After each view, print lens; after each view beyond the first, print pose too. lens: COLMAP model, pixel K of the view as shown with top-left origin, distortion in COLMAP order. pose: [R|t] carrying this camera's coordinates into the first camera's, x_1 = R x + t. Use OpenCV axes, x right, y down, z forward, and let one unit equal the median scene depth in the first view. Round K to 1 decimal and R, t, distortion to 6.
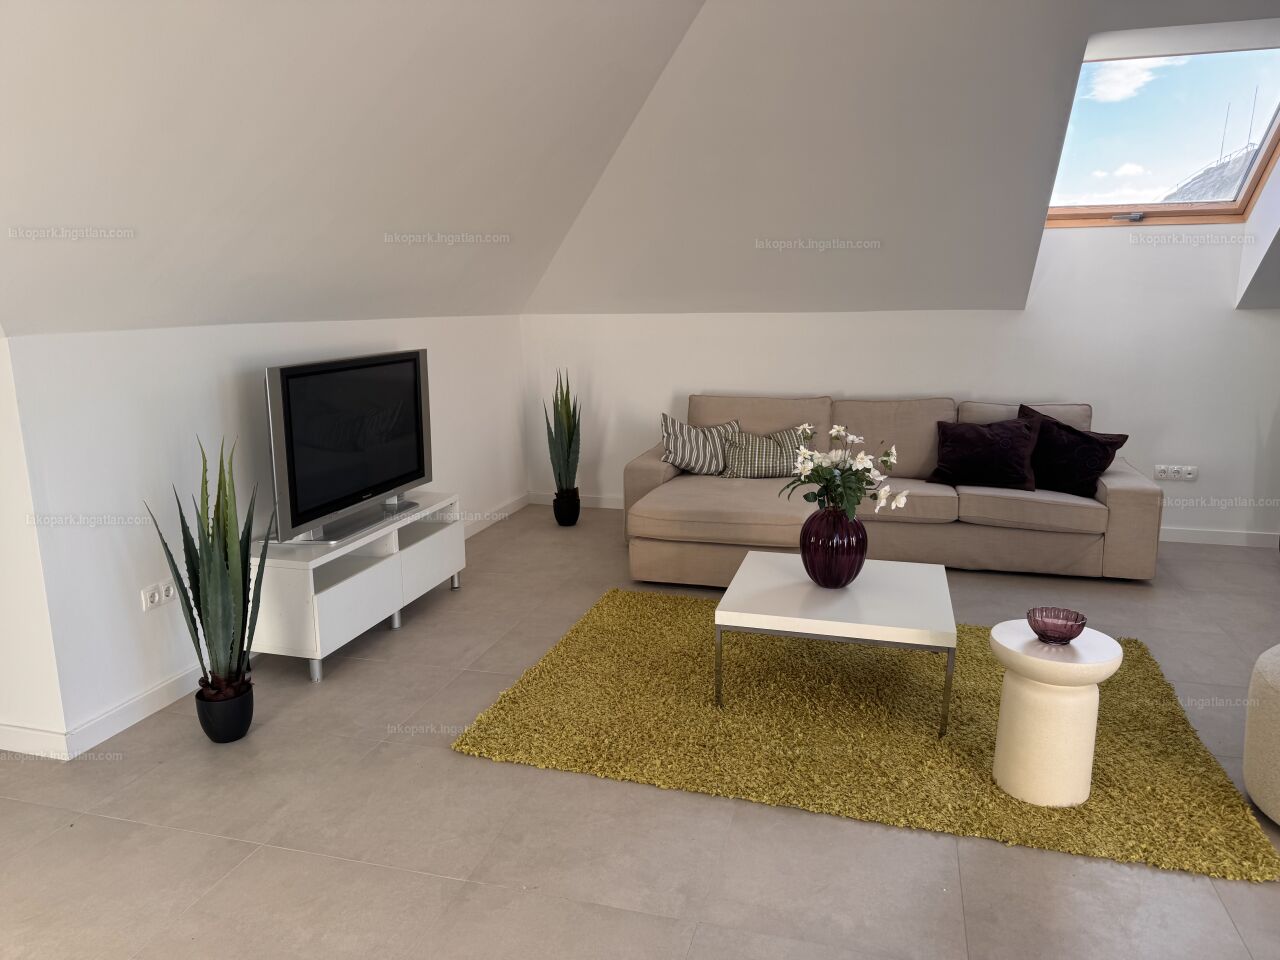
lens RADIAL K [[898.8, 0, 640.0], [0, 898.8, 480.0], [0, 0, 1]] dist [0.062853, -0.080899]
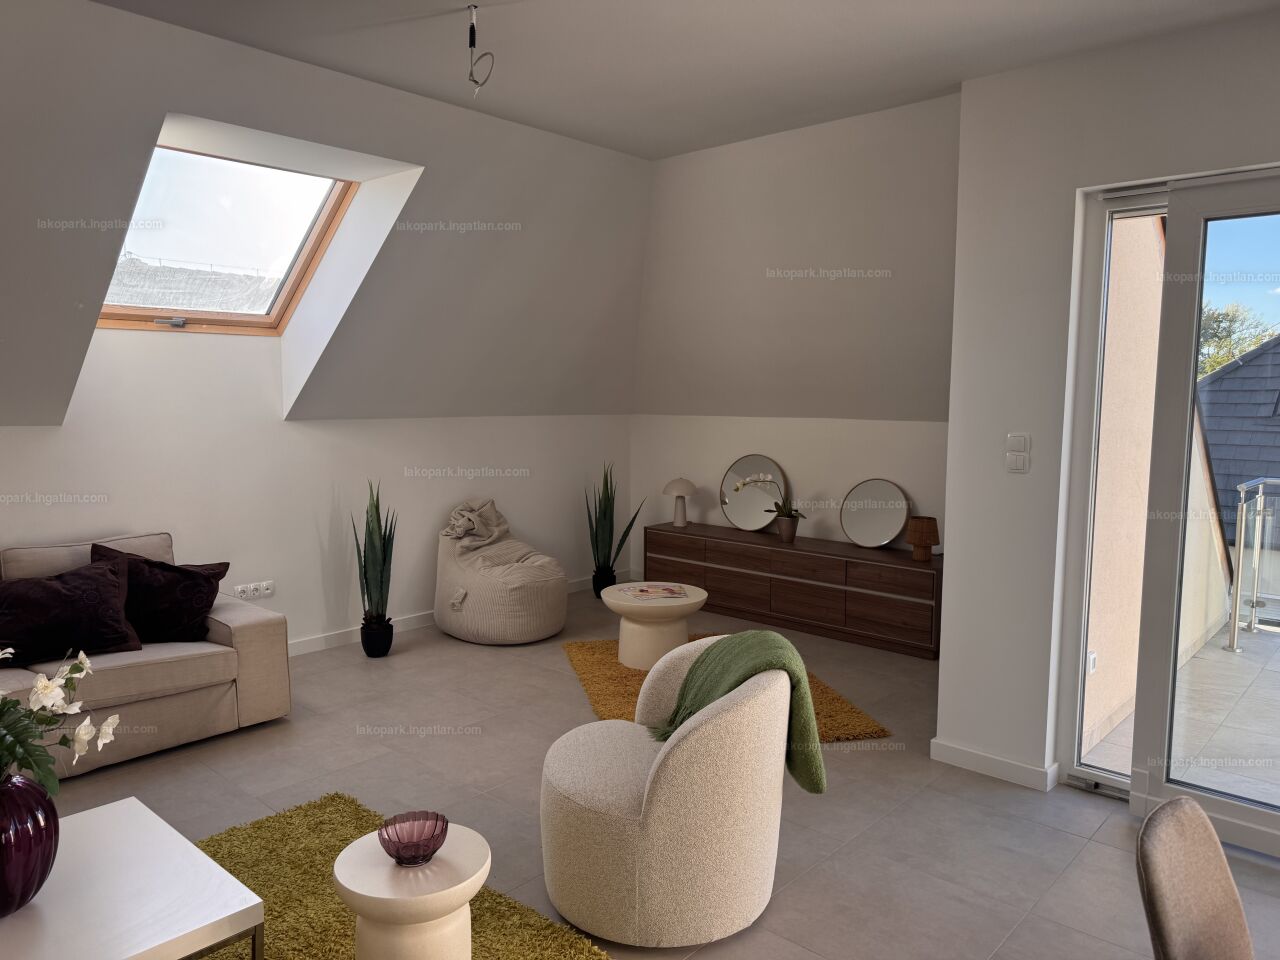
lens RADIAL K [[892.5, 0, 640.0], [0, 892.5, 480.0], [0, 0, 1]] dist [0.076714, -0.080137]
pose [[0.446552, -0.074468, 0.891653, -0.076941], [0.165123, 0.986273, -0.000325, -0.065531], [-0.879389, 0.147378, 0.452718, 0.236244]]
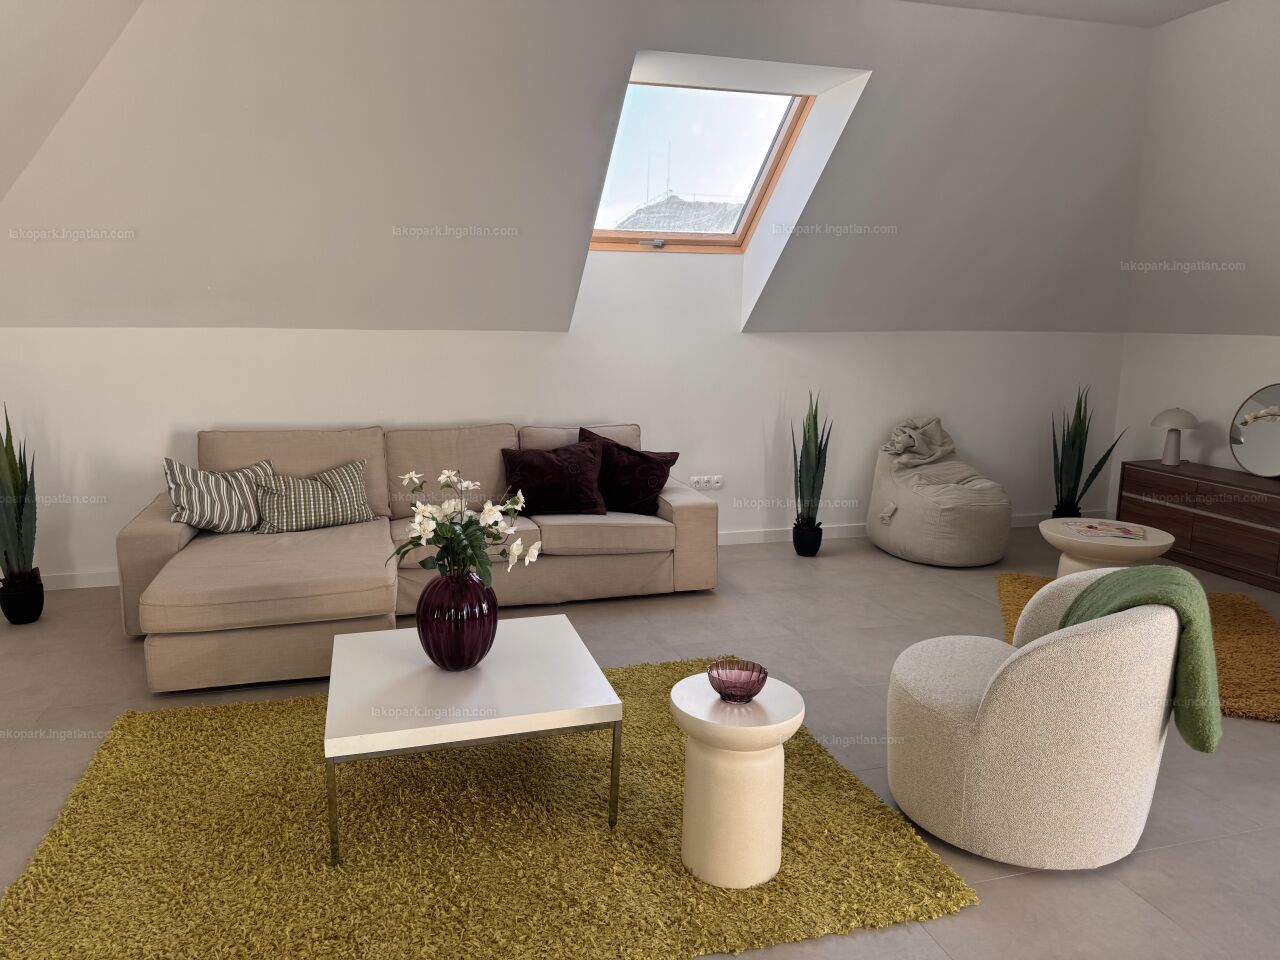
lens RADIAL K [[898.8, 0, 640.0], [0, 898.8, 480.0], [0, 0, 1]] dist [0.062853, -0.080899]
pose [[0.847143, -0.077298, 0.525713, -0.046679], [0.086097, 0.996257, 0.007746, -0.031354], [-0.524344, 0.038701, 0.850626, 0.155264]]
